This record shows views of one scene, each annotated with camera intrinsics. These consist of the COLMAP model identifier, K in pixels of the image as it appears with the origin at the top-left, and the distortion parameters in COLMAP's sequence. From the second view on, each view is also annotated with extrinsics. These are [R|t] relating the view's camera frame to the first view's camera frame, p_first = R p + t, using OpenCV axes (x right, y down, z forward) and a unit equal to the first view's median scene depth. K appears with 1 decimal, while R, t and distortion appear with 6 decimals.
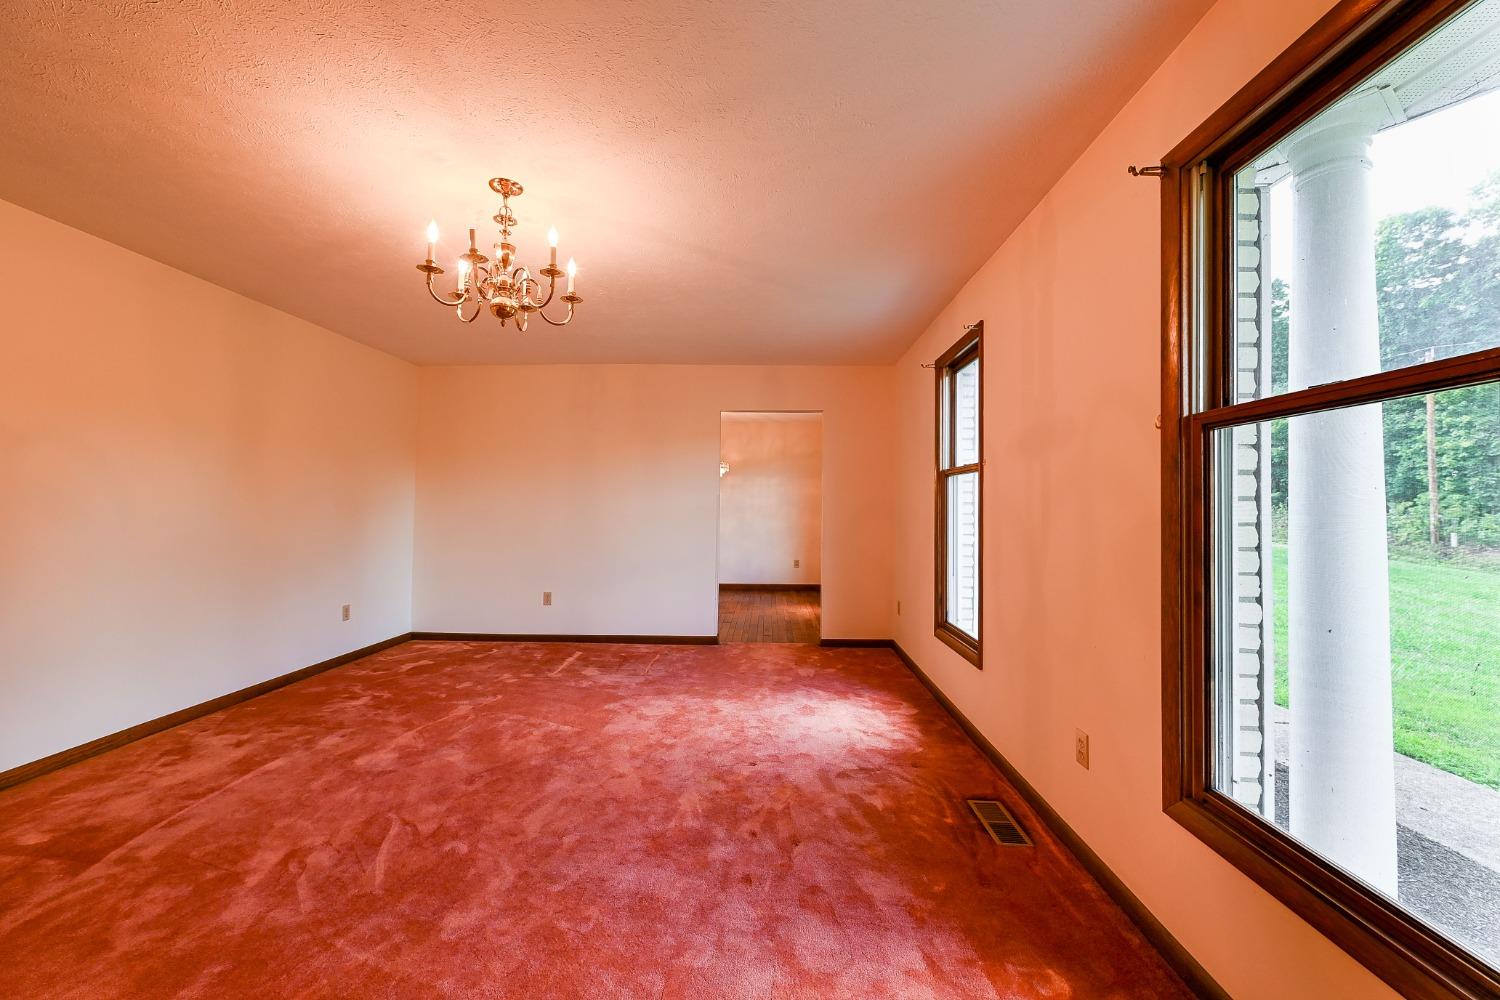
lens RADIAL K [[594.8, 0, 747.3], [0, 594.8, 512.8], [0, 0, 1]] dist [0.001423, 0.000037]
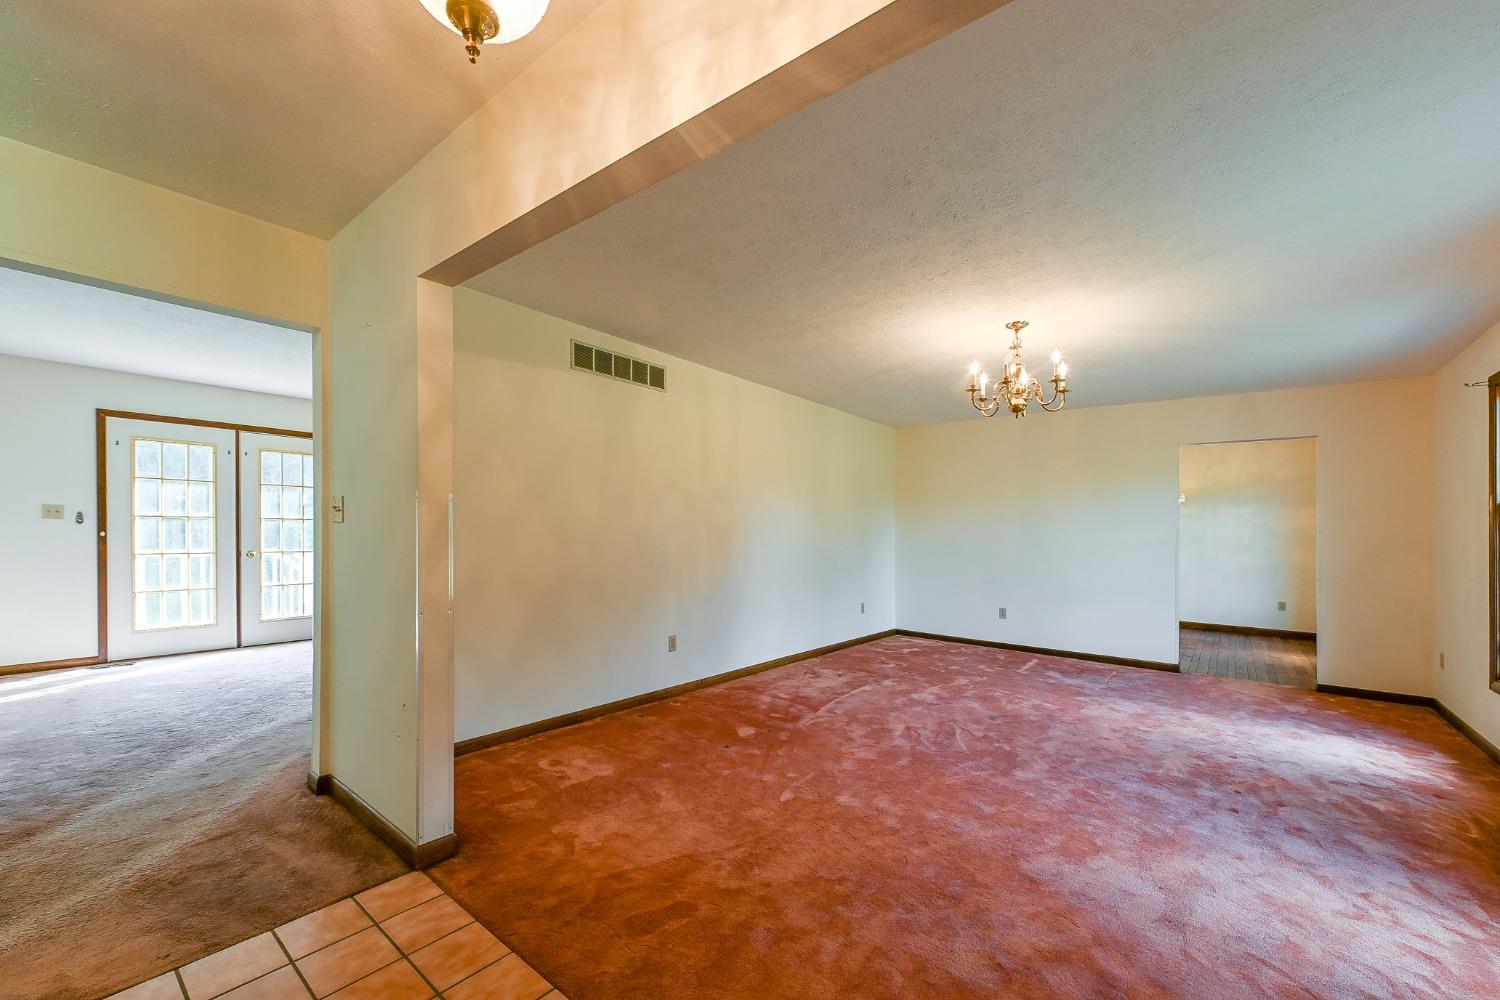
lens RADIAL K [[594.8, 0, 747.3], [0, 594.8, 512.8], [0, 0, 1]] dist [0.001423, 0.000037]
pose [[0.796992, -0.009909, -0.603909, -0.036895], [-0.018743, 0.998978, -0.041127, 0.002512], [0.603700, 0.044097, 0.795991, -0.503292]]
